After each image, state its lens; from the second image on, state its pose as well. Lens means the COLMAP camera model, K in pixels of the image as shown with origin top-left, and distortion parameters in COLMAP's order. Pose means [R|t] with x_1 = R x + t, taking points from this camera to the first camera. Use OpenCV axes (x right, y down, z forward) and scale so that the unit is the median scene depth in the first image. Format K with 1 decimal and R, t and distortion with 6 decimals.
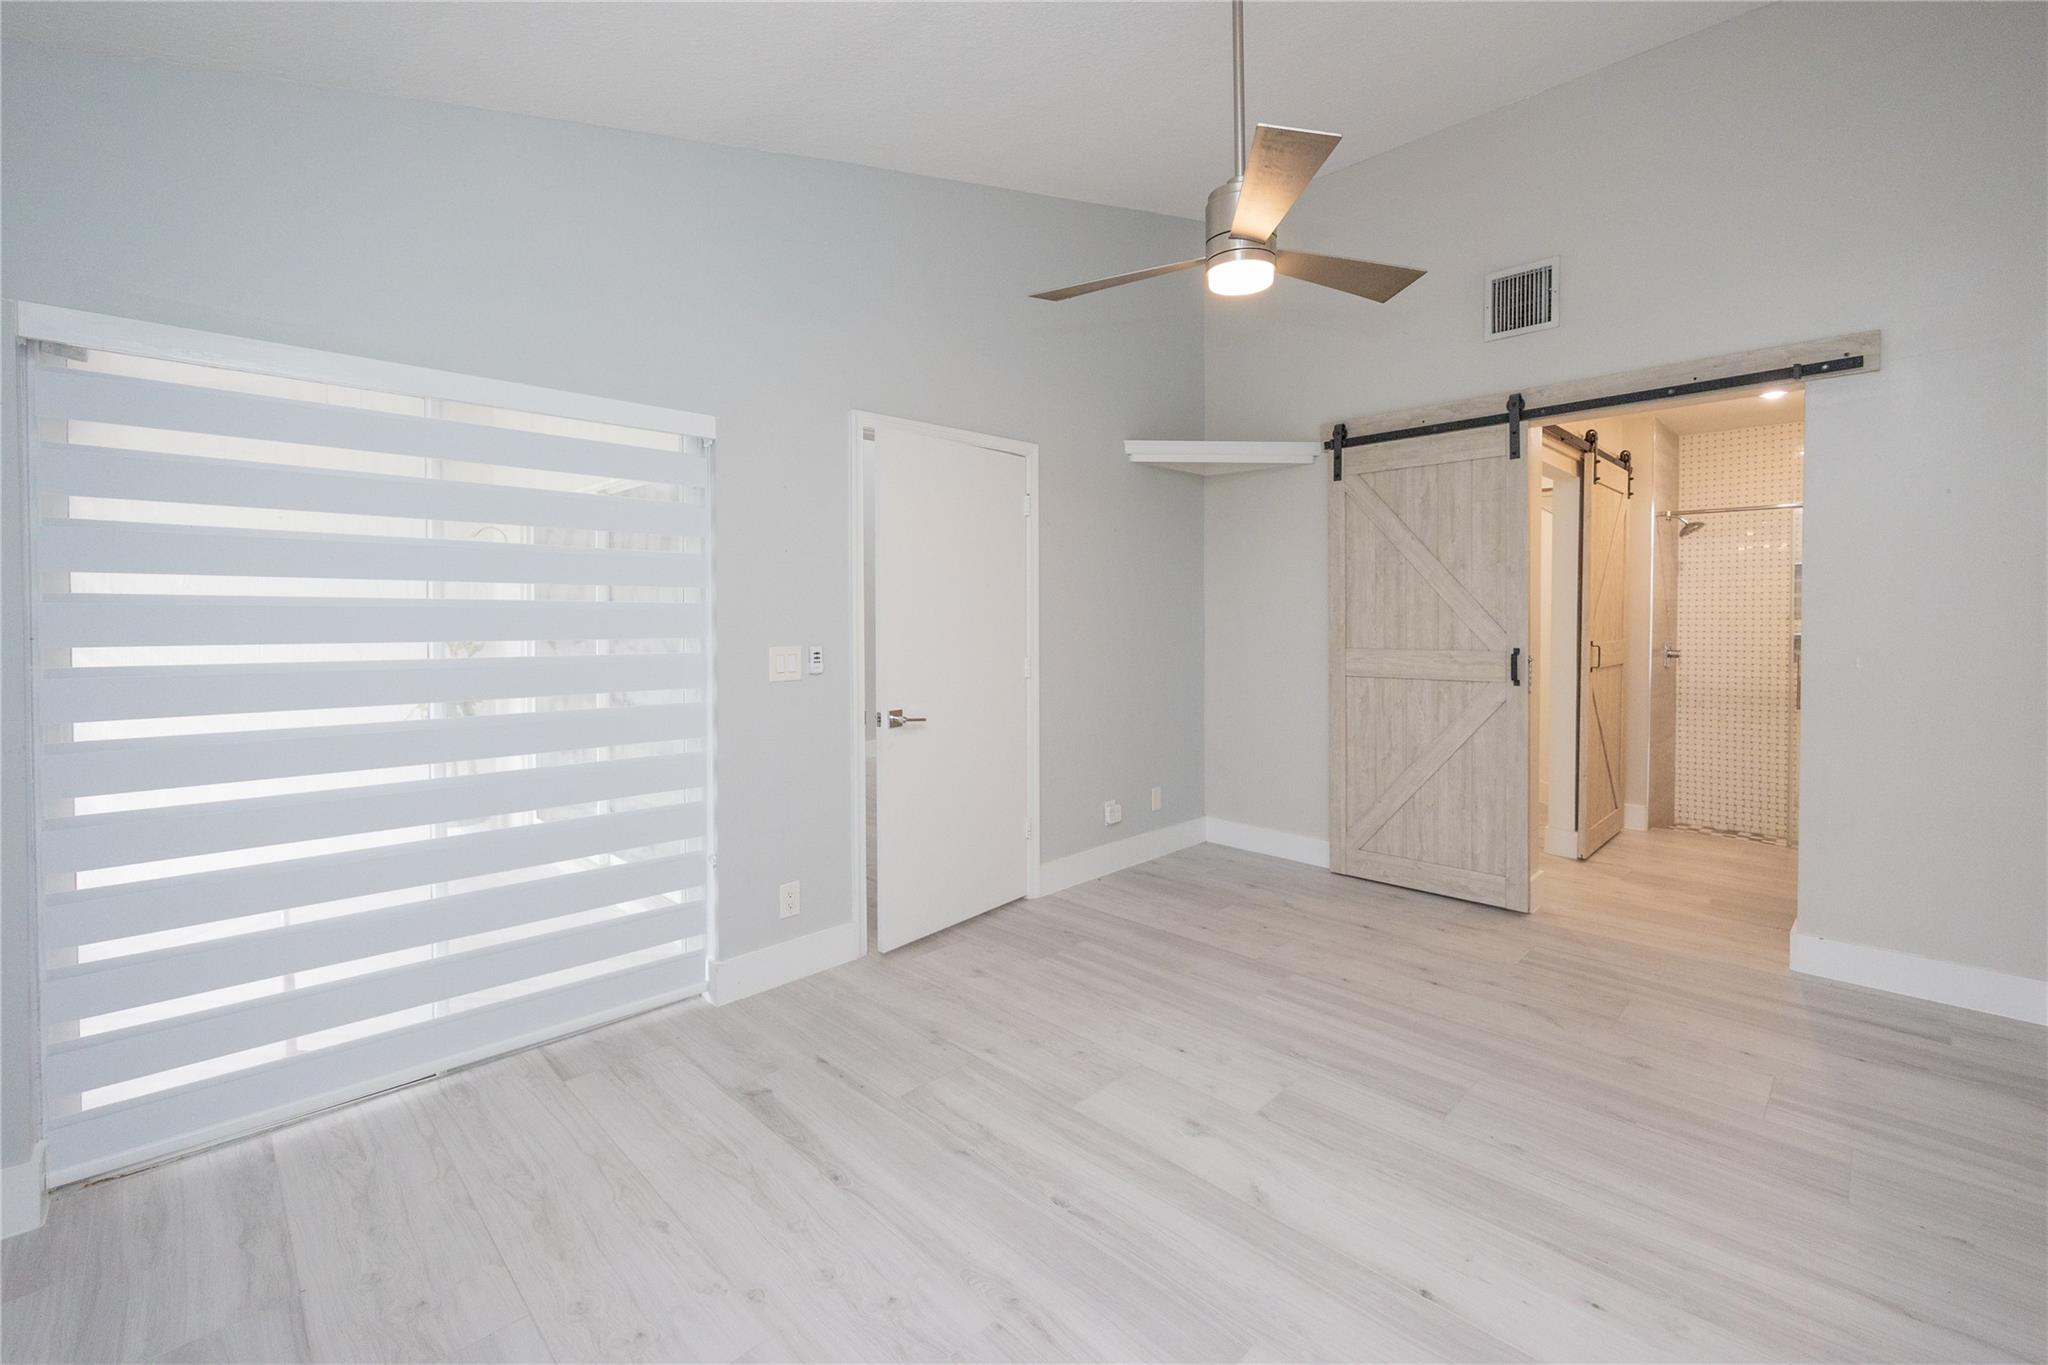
lens RADIAL K [[861.1, 0, 1053.7], [0, 861.1, 630.3], [0, 0, 1]] dist [-0.001287, -0.000063]
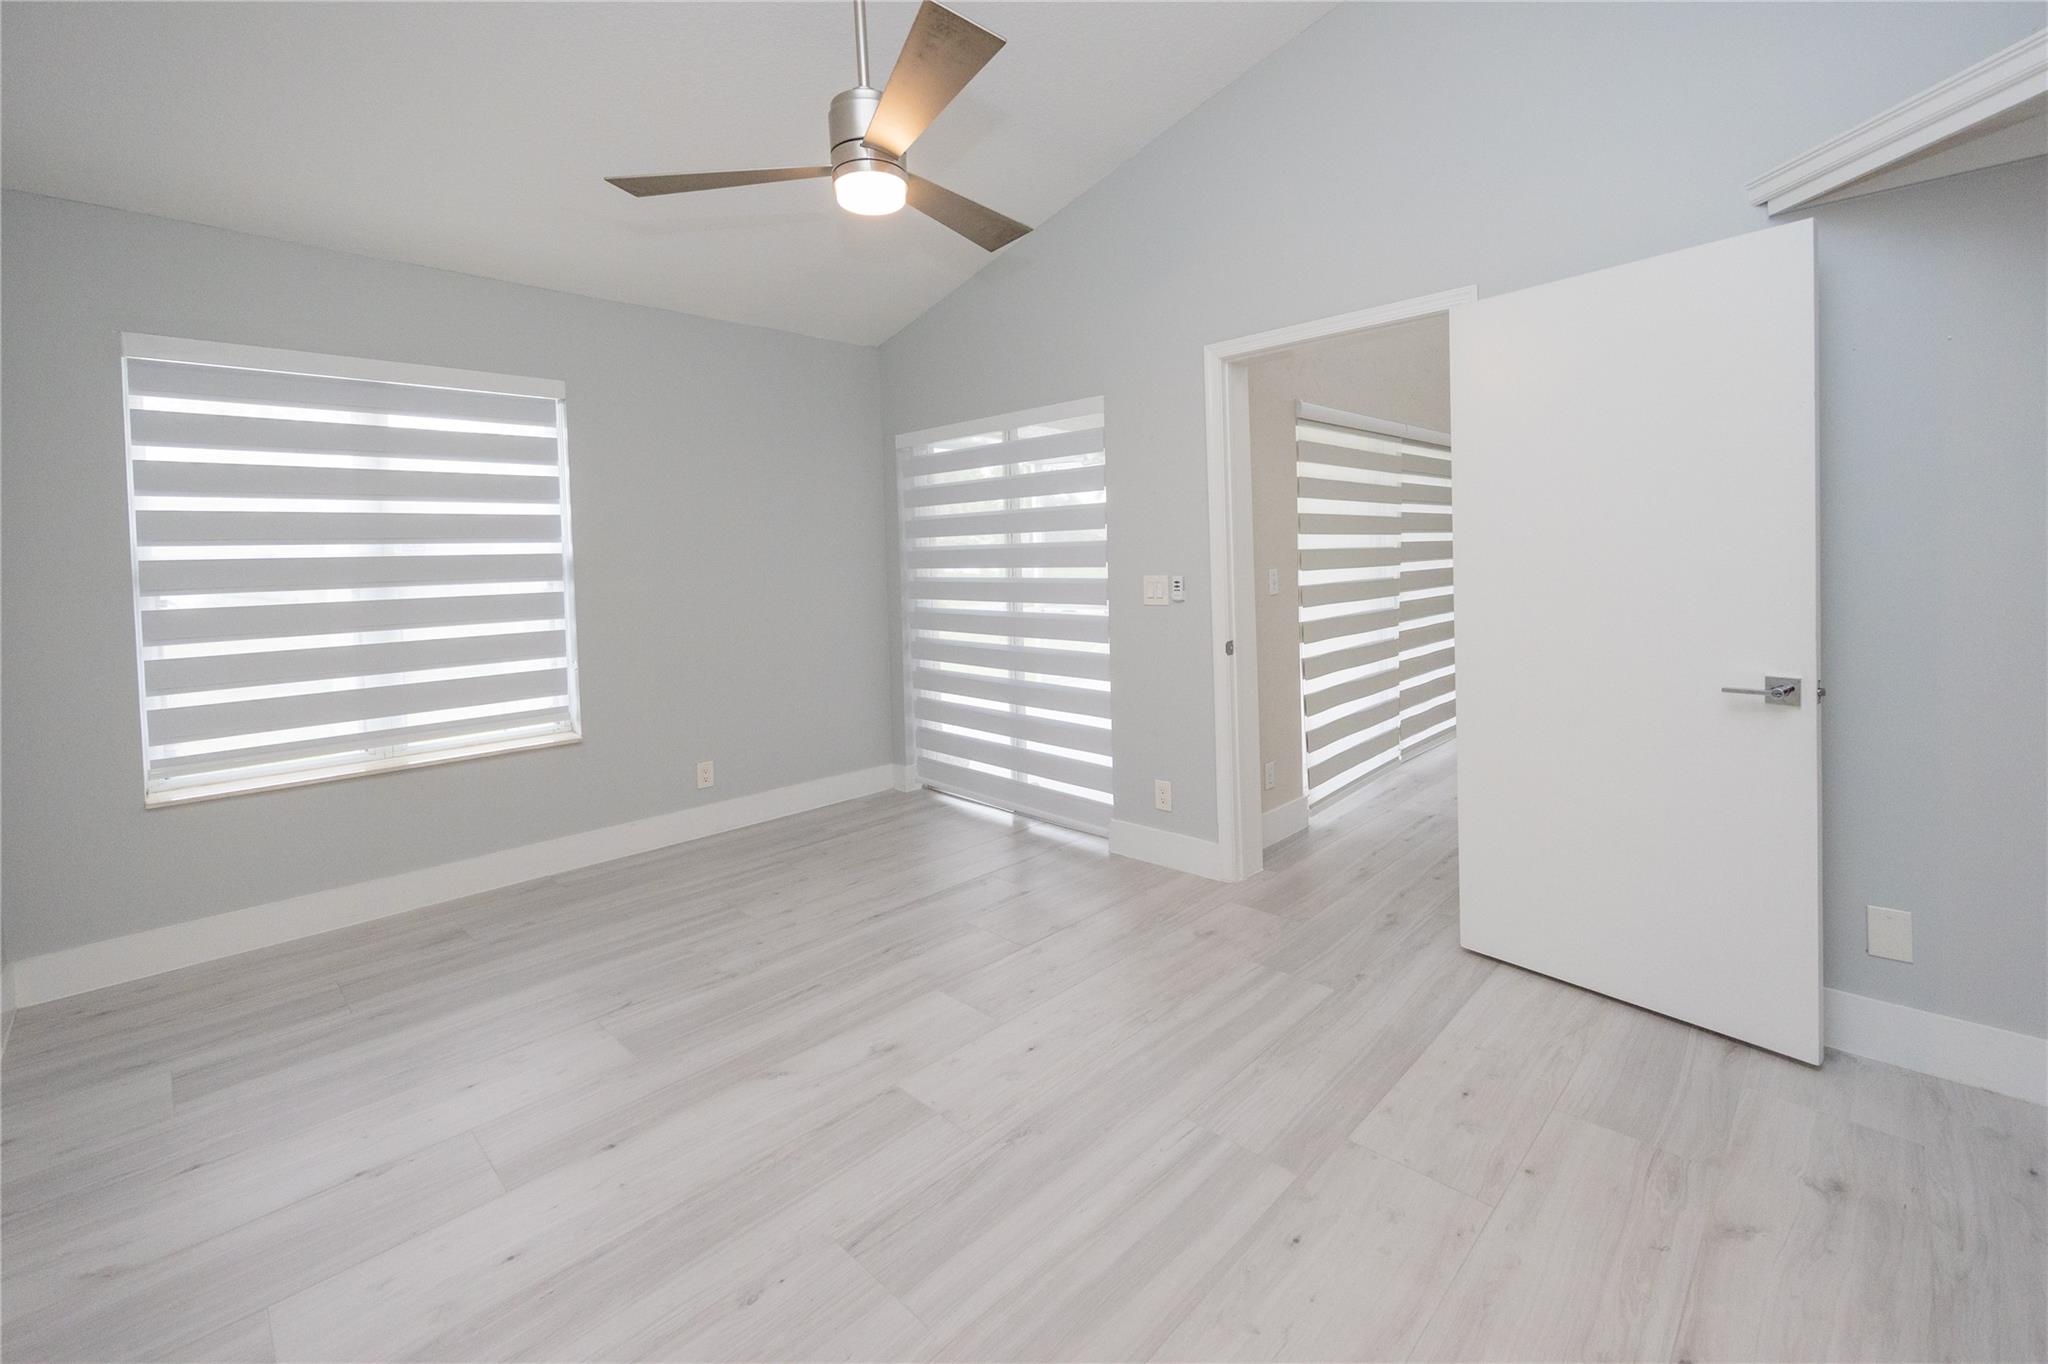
lens RADIAL K [[861.1, 0, 1053.7], [0, 861.1, 629.8], [0, 0, 1]] dist [-0.001287, -0.000063]
pose [[-0.000510, 0.079855, -0.996806, 0.652977], [0.017481, 0.996655, 0.079834, -0.001958], [0.999847, -0.017385, -0.001904, 0.685918]]
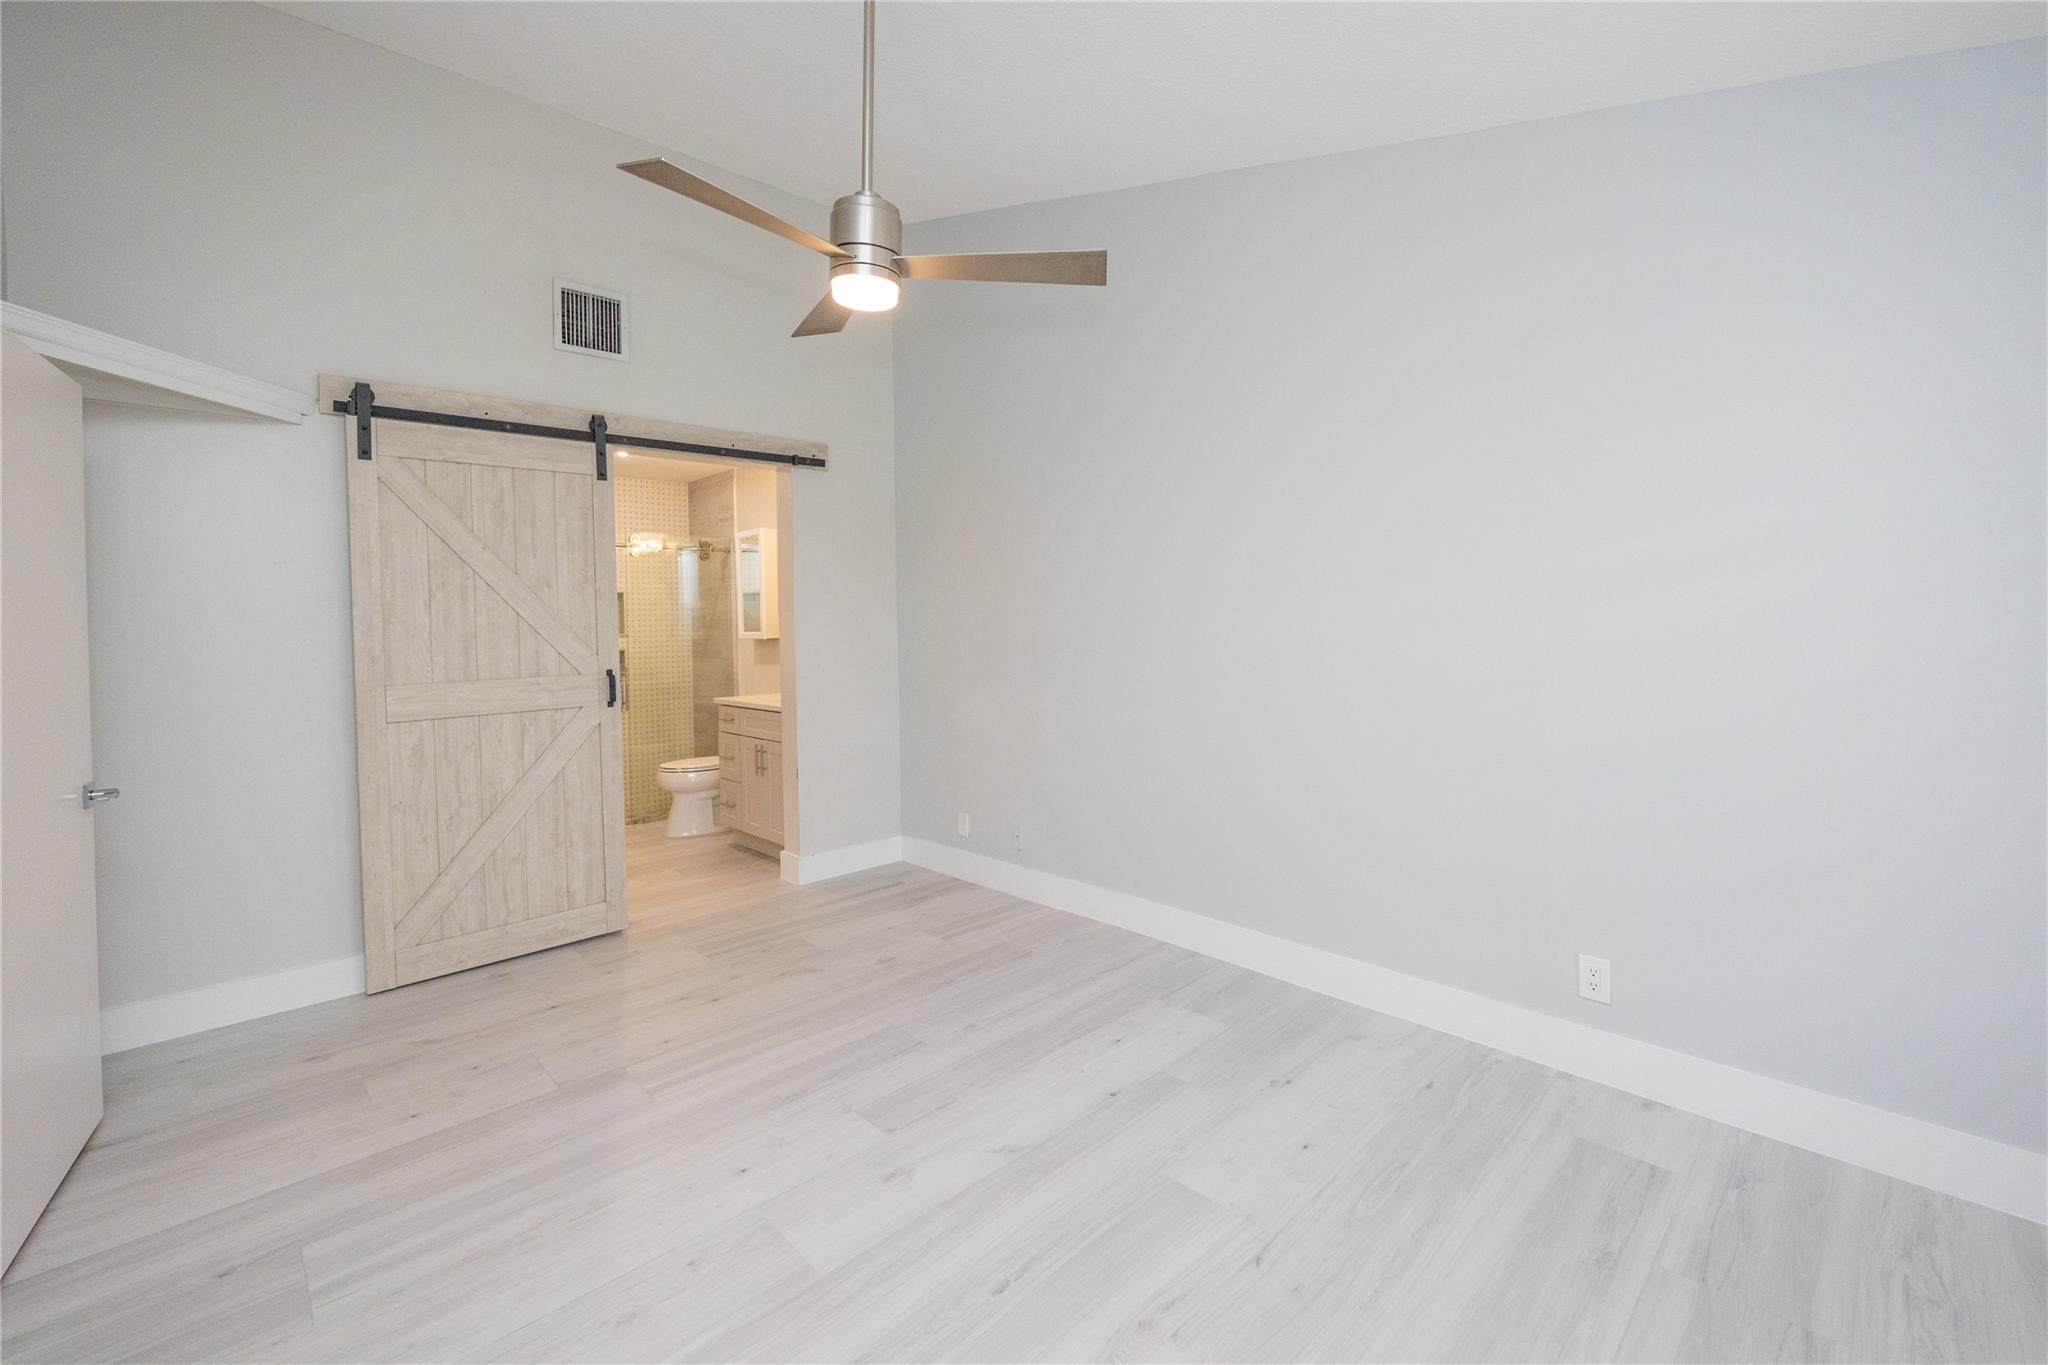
lens RADIAL K [[861.1, 0, 1053.7], [0, 861.1, 630.3], [0, 0, 1]] dist [-0.001287, -0.000063]
pose [[0.020853, -0.010256, 0.999730, -0.437823], [0.035445, 0.999326, 0.009513, -0.015442], [-0.999154, 0.035237, 0.021203, 0.444596]]
